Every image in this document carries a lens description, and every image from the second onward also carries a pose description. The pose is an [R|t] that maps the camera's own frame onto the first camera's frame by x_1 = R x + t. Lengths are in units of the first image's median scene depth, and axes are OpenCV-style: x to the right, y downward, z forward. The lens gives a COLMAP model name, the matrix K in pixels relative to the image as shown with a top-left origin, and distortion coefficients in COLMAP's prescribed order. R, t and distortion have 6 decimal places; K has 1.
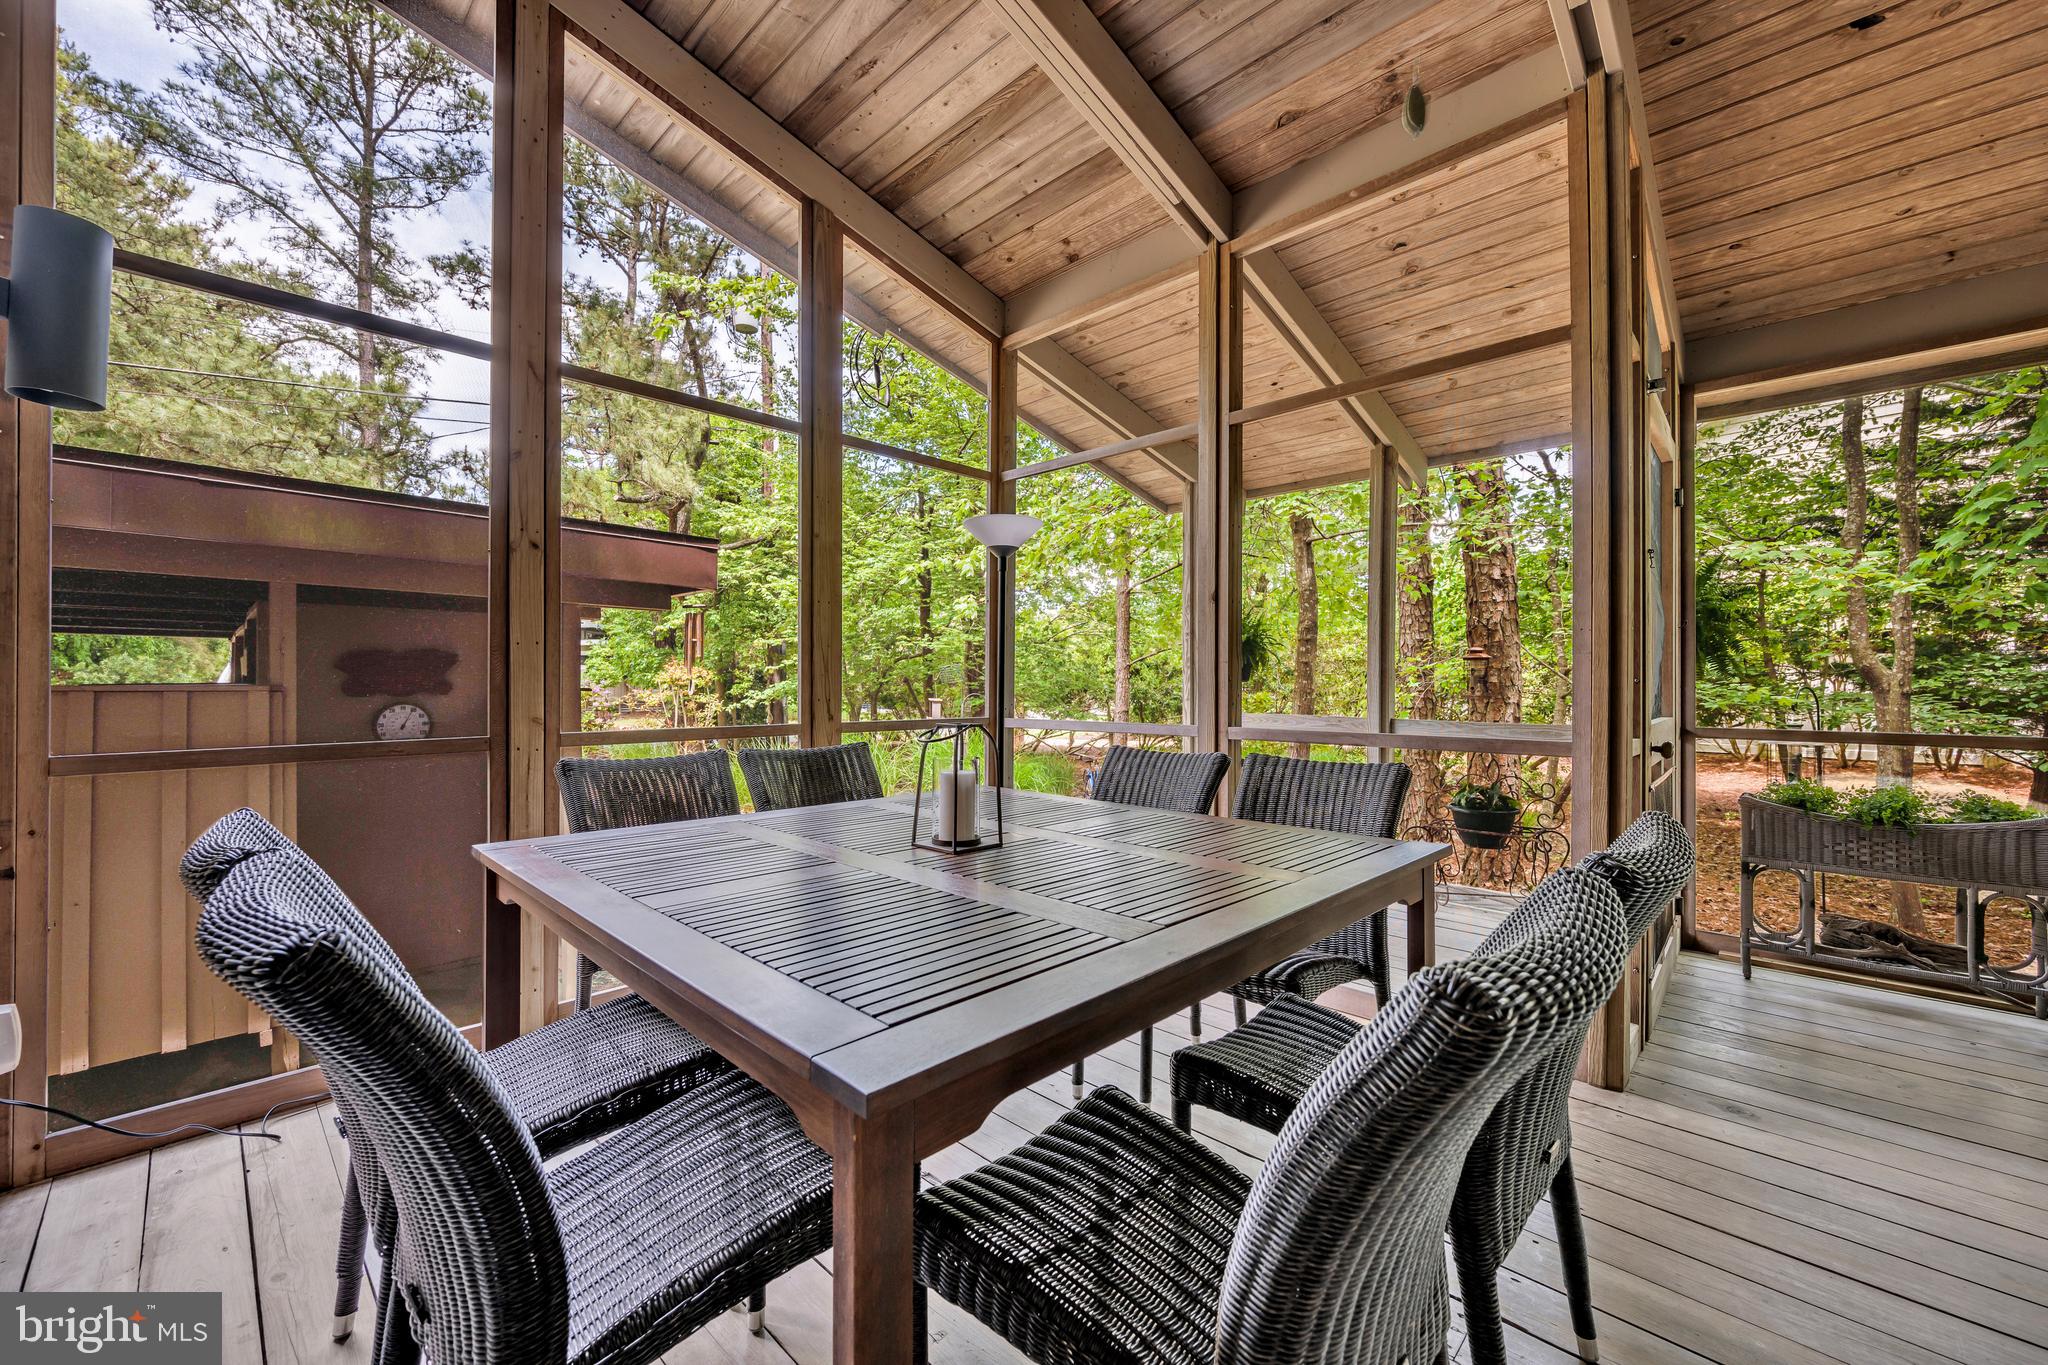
lens RADIAL K [[786.3, 0, 1024.0], [0, 786.3, 682.5], [0, 0, 1]] dist [-0.000146, -0.000117]
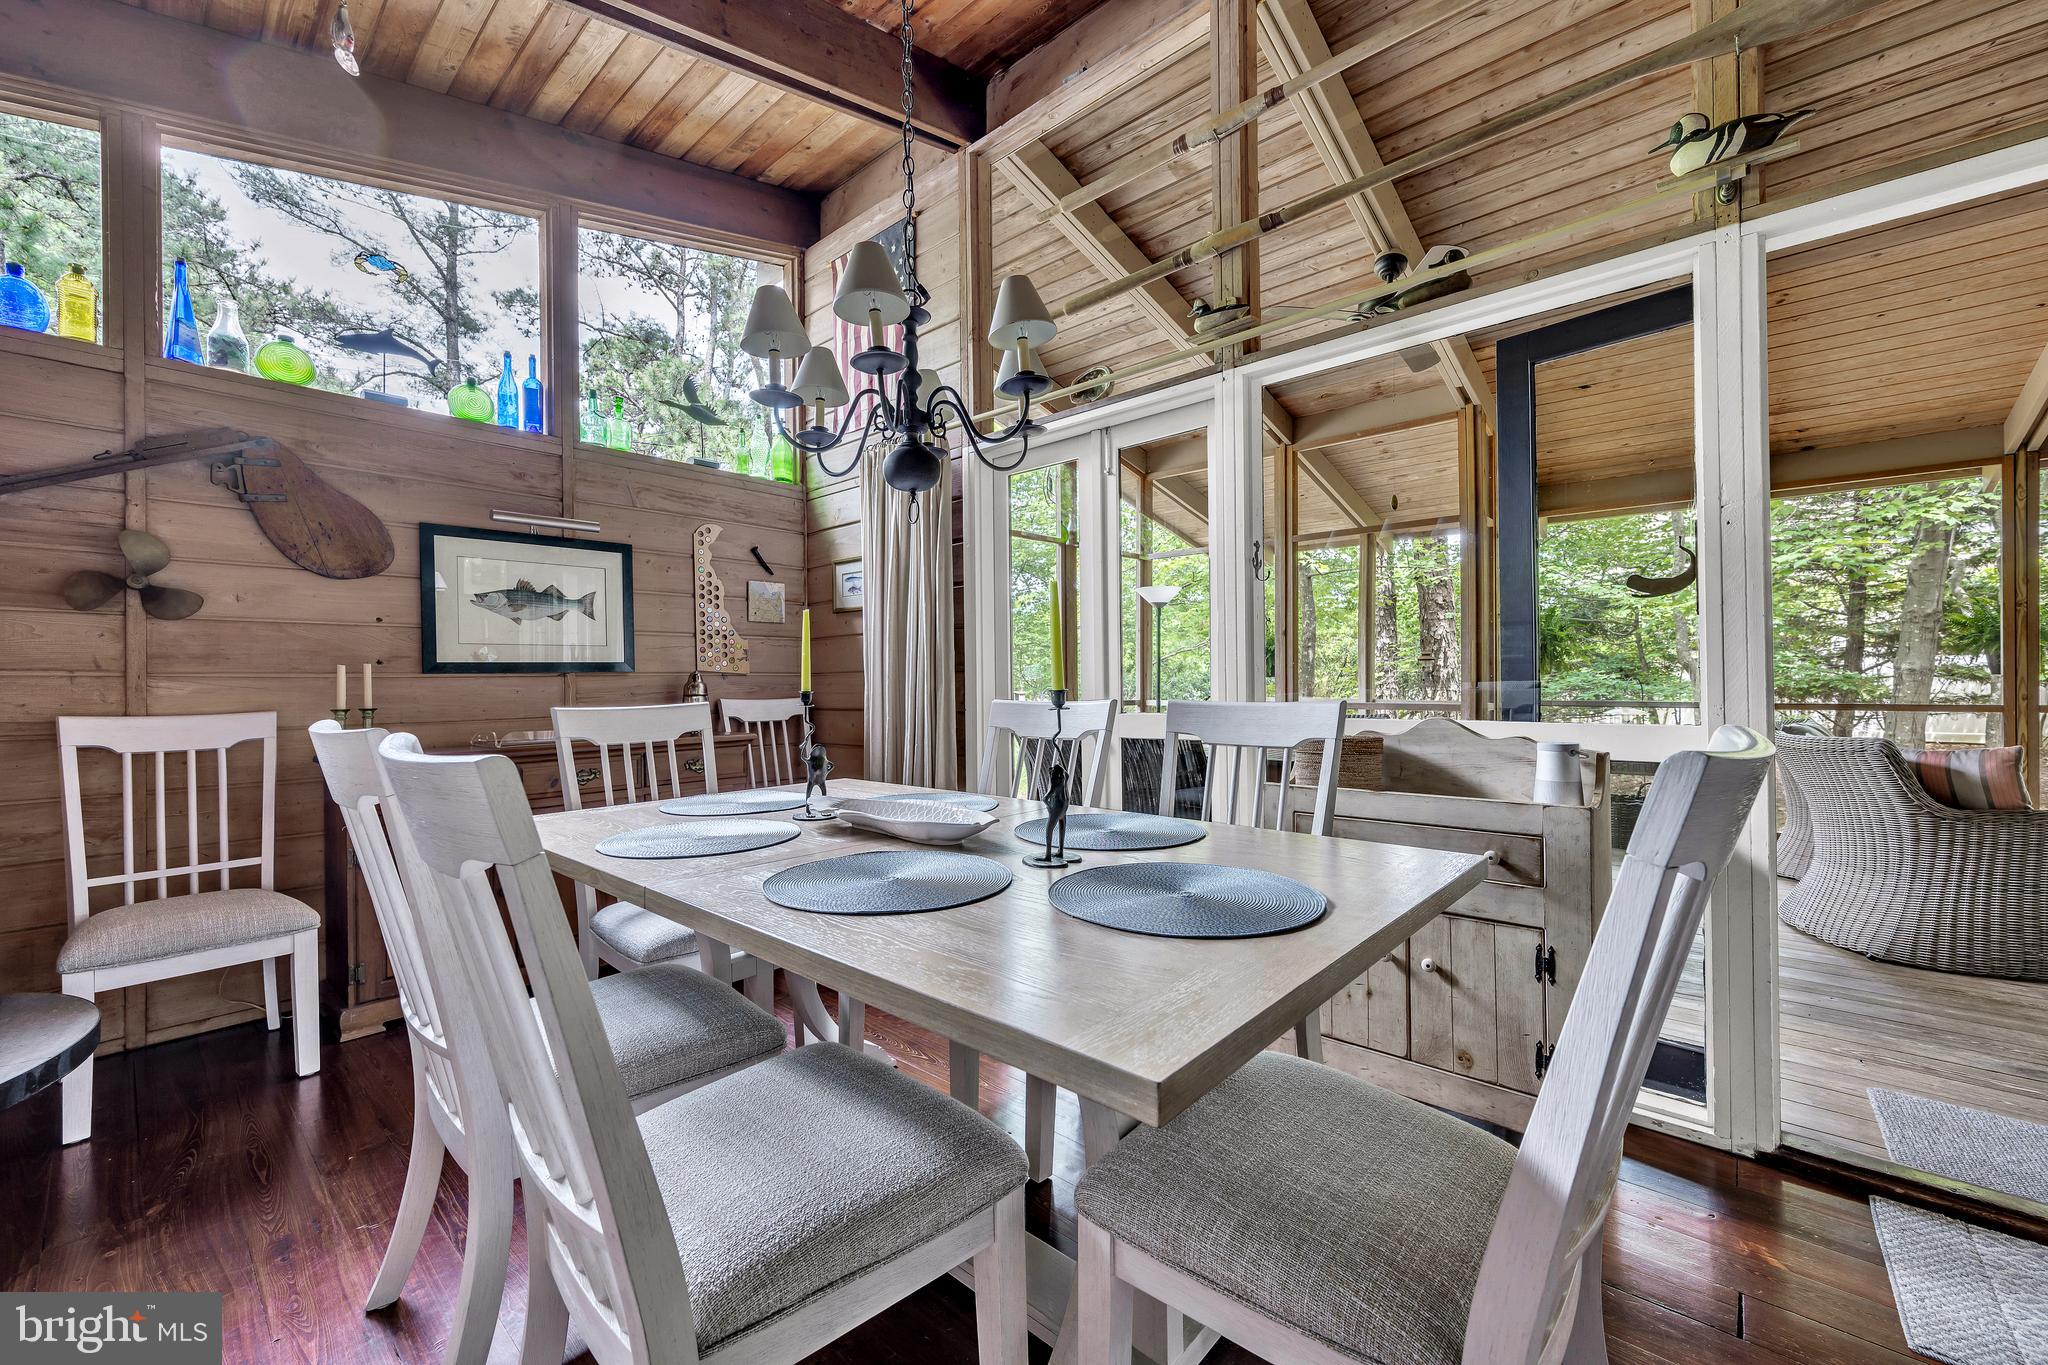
lens RADIAL K [[786.3, 0, 1024.0], [0, 786.3, 682.5], [0, 0, 1]] dist [-0.000146, -0.000117]
pose [[0.999216, -0.002903, 0.039476, -0.356048], [0.002843, 0.999995, 0.001572, 0.005536], [-0.039481, -0.001458, 0.999219, -0.672694]]
